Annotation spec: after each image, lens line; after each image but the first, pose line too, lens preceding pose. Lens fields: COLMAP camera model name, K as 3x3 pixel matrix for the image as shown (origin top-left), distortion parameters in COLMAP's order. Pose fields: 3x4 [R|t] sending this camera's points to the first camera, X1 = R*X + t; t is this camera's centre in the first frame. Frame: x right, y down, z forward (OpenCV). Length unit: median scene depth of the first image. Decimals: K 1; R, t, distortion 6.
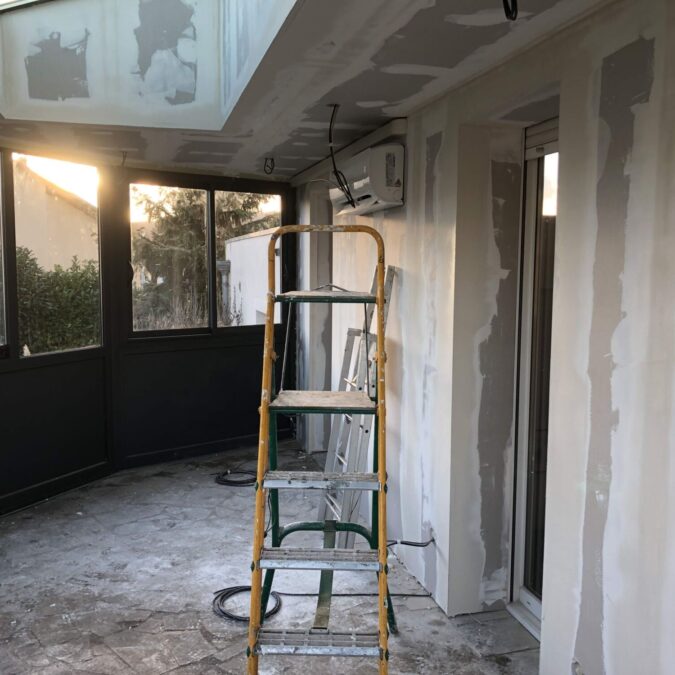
lens RADIAL K [[731.1, 0, 329.1], [0, 731.1, 325.3], [0, 0, 1]] dist [0.134513, -0.250140]
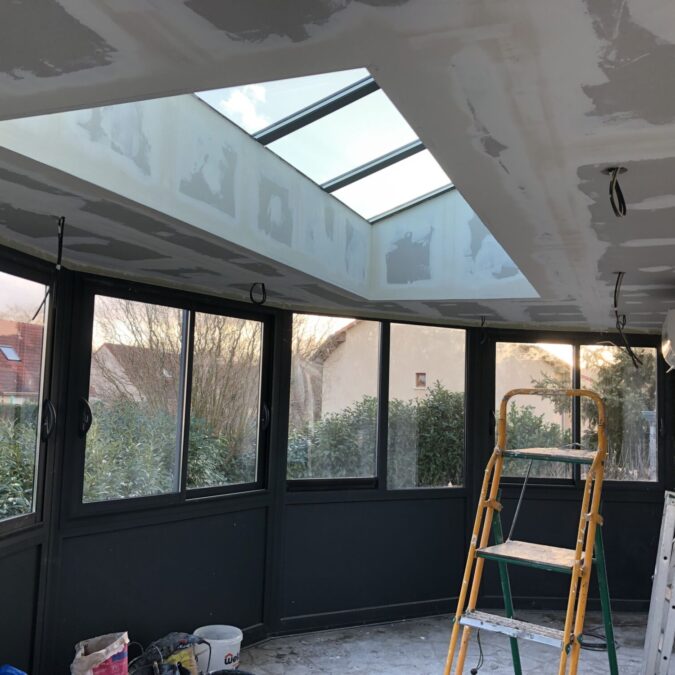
lens RADIAL K [[723.8, 0, 332.2], [0, 723.8, 335.5], [0, 0, 1]] dist [0.100032, -0.180679]
pose [[0.821290, -0.025433, -0.569944, 0.229378], [-0.078502, 0.984465, -0.157052, -0.011995], [0.565085, 0.173727, 0.806535, -0.049546]]
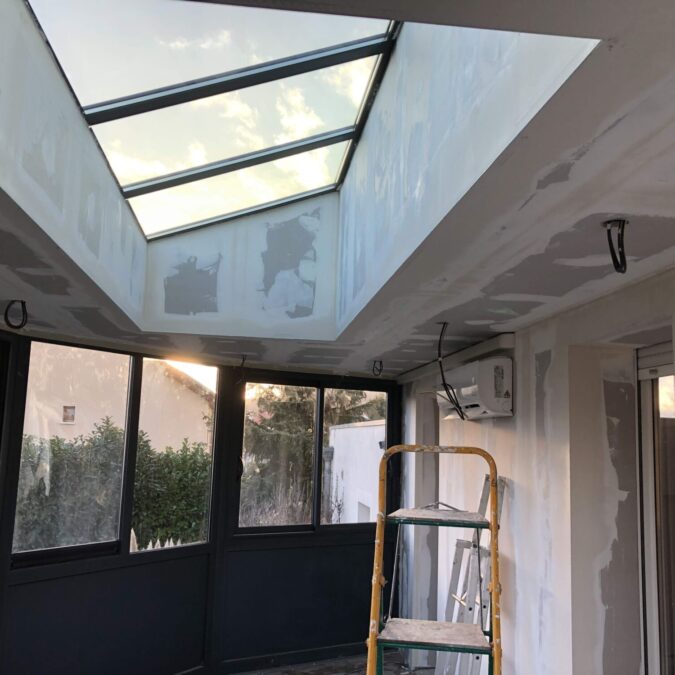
lens RADIAL K [[731.7, 0, 344.9], [0, 731.7, 343.8], [0, 0, 1]] dist [0.125556, -0.240878]
pose [[0.992934, 0.009650, -0.118279, -0.007763], [-0.035434, 0.975329, -0.217892, -0.031806], [0.113258, 0.220543, 0.968779, -0.017997]]
